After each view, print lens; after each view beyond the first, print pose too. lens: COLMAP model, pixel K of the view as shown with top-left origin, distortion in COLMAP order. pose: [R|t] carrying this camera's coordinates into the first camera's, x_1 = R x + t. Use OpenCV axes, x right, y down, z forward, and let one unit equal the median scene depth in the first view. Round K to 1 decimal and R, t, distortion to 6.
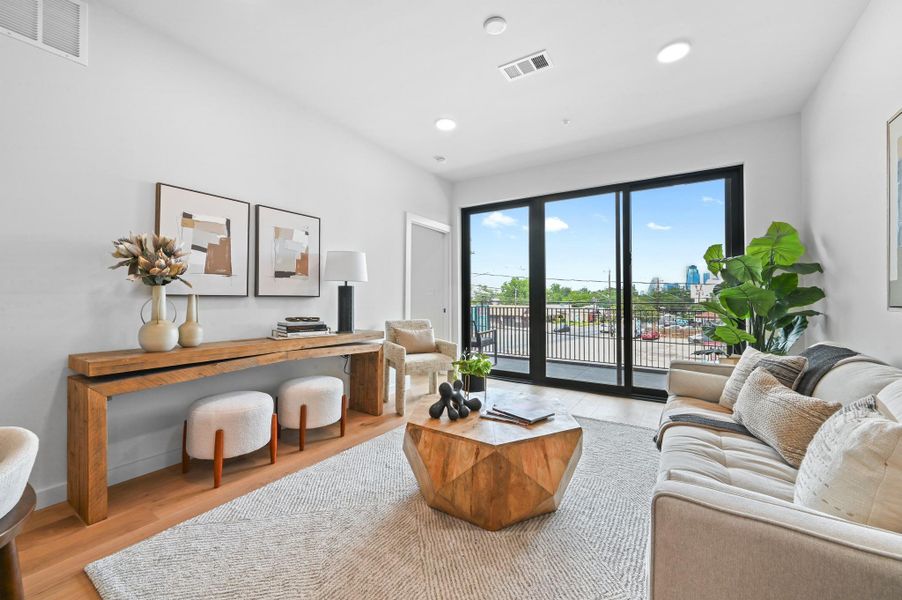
lens RADIAL K [[357.5, 0, 452.4], [0, 357.5, 294.2], [0, 0, 1]] dist [-0.000749, 0.000172]
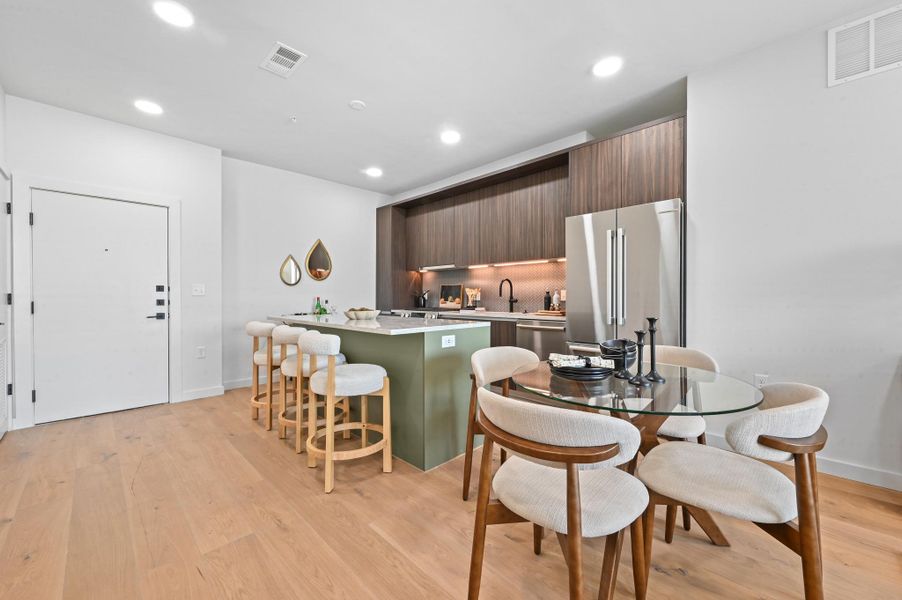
lens RADIAL K [[357.5, 0, 454.1], [0, 357.5, 301.4], [0, 0, 1]] dist [-0.000749, 0.000172]
pose [[-0.199313, 0.006873, -0.979912, 0.124266], [0.011315, 0.999925, 0.004712, 0.000999], [0.979871, -0.010148, -0.199376, -0.041478]]
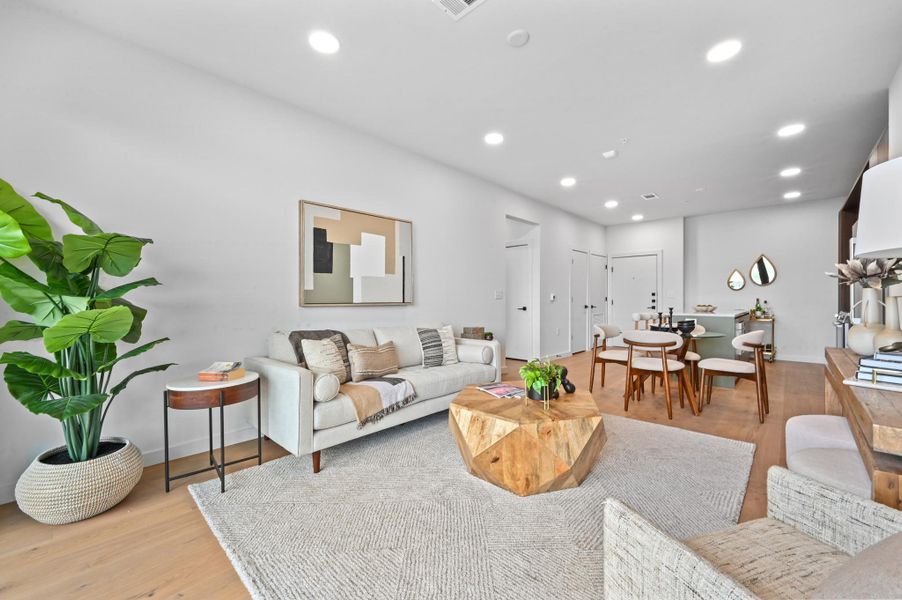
lens RADIAL K [[357.5, 0, 454.5], [0, 357.5, 302.2], [0, 0, 1]] dist [-0.000749, 0.000172]
pose [[-0.985164, -0.005606, 0.171523, 0.091302], [-0.005417, 0.999984, 0.001572, 0.011915], [-0.171529, 0.000620, -0.985179, 1.549223]]
